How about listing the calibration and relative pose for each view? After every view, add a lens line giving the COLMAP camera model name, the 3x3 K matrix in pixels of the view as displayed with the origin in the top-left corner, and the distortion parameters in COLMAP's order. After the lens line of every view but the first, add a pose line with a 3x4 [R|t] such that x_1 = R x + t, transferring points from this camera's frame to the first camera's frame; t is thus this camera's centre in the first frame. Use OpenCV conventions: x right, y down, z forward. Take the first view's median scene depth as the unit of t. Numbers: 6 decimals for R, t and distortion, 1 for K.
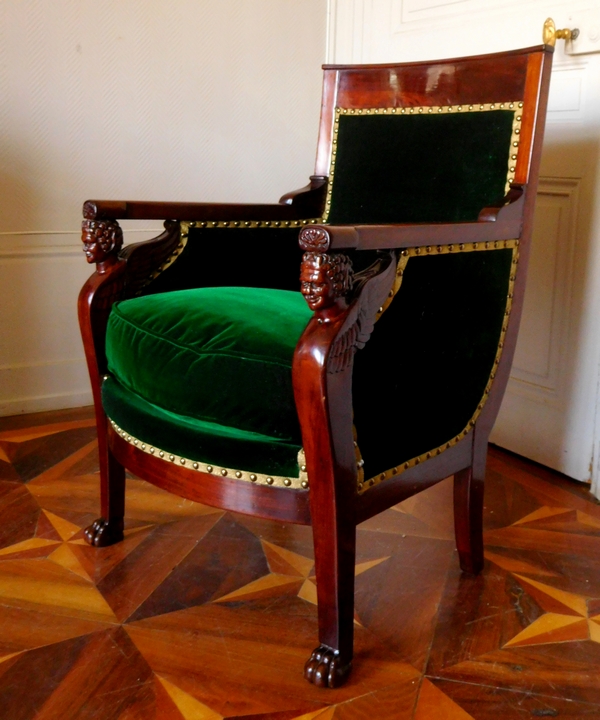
lens RADIAL K [[845.8, 0, 300.0], [0, 845.8, 360.0], [0, 0, 1]] dist [0.003866, -0.002944]
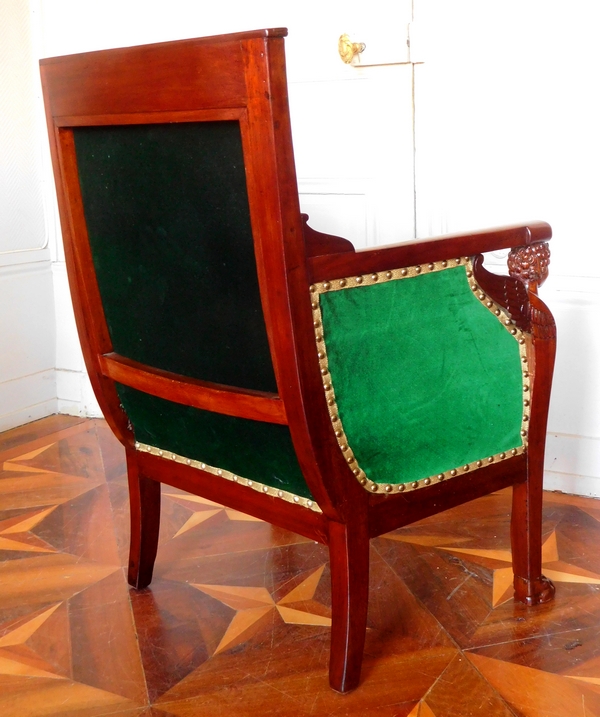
lens RADIAL K [[923.3, 0, 311.4], [0, 923.3, 337.7], [0, 0, 1]] dist [0.006350, -0.023844]
pose [[0.861691, -0.139900, 0.487767, -0.450214], [0.155875, 0.987745, 0.007934, -0.049051], [-0.482899, 0.069194, 0.872938, 0.034198]]
